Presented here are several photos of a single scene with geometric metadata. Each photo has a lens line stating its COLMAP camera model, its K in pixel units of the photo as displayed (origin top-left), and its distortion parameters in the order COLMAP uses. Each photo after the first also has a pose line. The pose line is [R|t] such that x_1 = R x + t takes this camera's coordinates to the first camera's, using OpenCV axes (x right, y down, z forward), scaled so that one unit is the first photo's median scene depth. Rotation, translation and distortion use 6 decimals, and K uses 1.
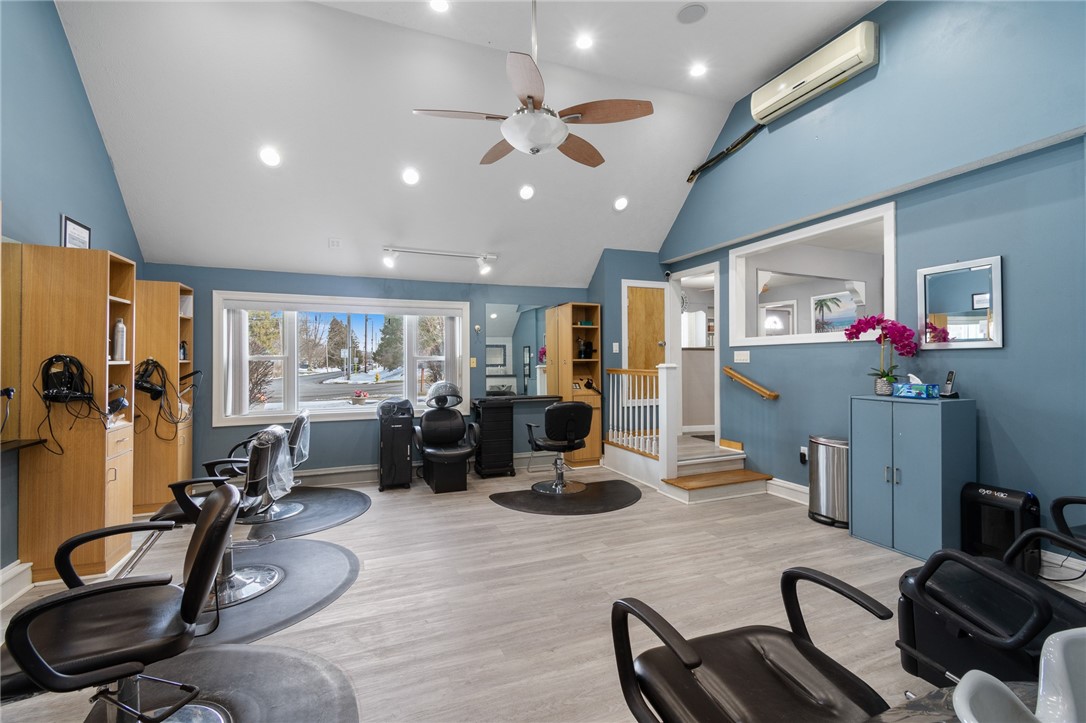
lens RADIAL K [[479.1, 0, 544.7], [0, 479.1, 359.3], [0, 0, 1]] dist [0.003872, -0.000198]
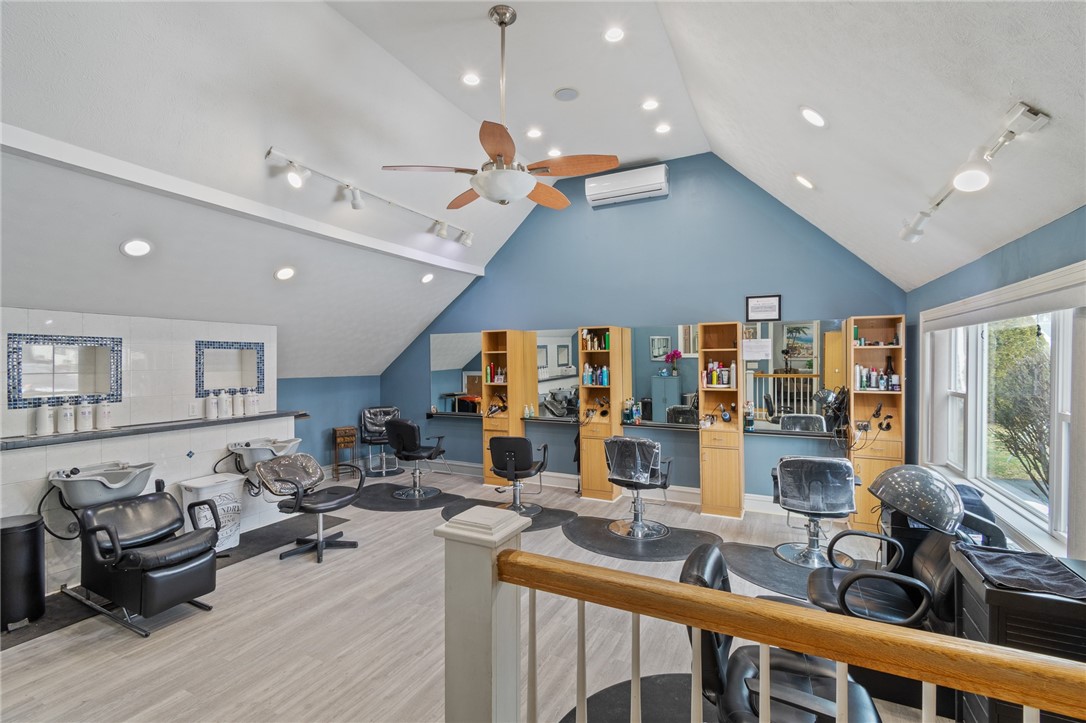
lens RADIAL K [[479.1, 0, 548.2], [0, 479.1, 361.0], [0, 0, 1]] dist [0.003872, -0.000198]
pose [[-0.745538, 0.007805, -0.666418, 0.453534], [0.007914, 0.999965, 0.002858, -0.073985], [0.666417, -0.003144, -0.745573, 1.397017]]
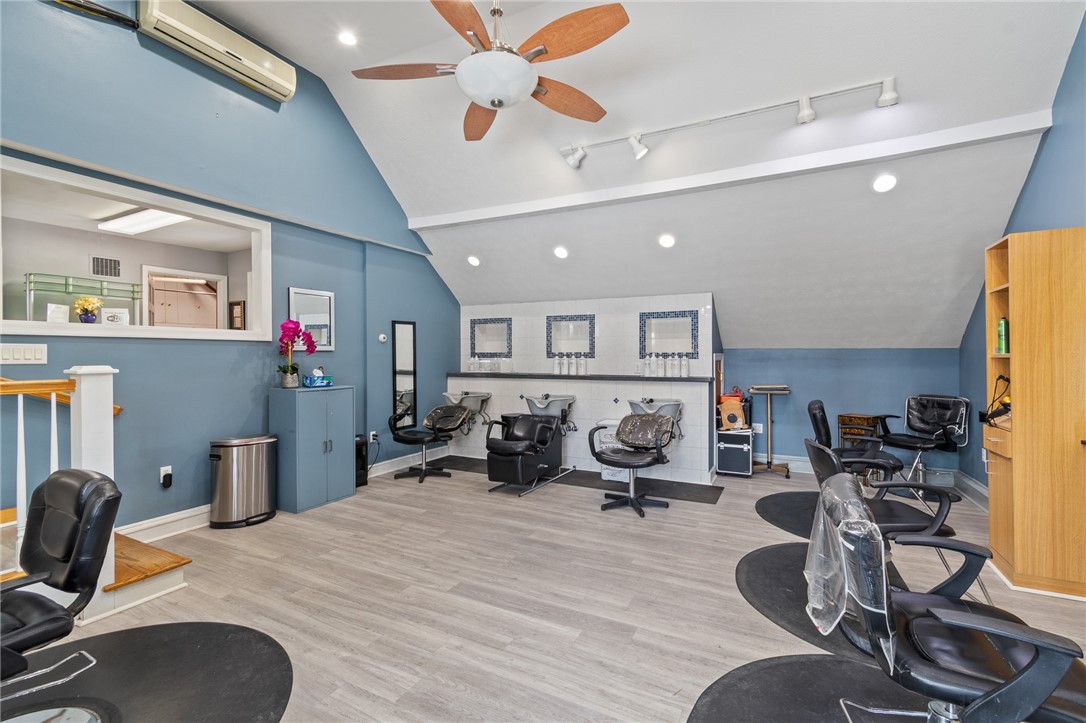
lens RADIAL K [[479.1, 0, 548.0], [0, 479.1, 356.7], [0, 0, 1]] dist [0.003872, -0.000198]
pose [[-0.650929, 0.004968, 0.759122, -0.537633], [0.005334, 0.999984, -0.001970, 0.002451], [-0.759120, 0.002767, -0.650945, 1.129085]]
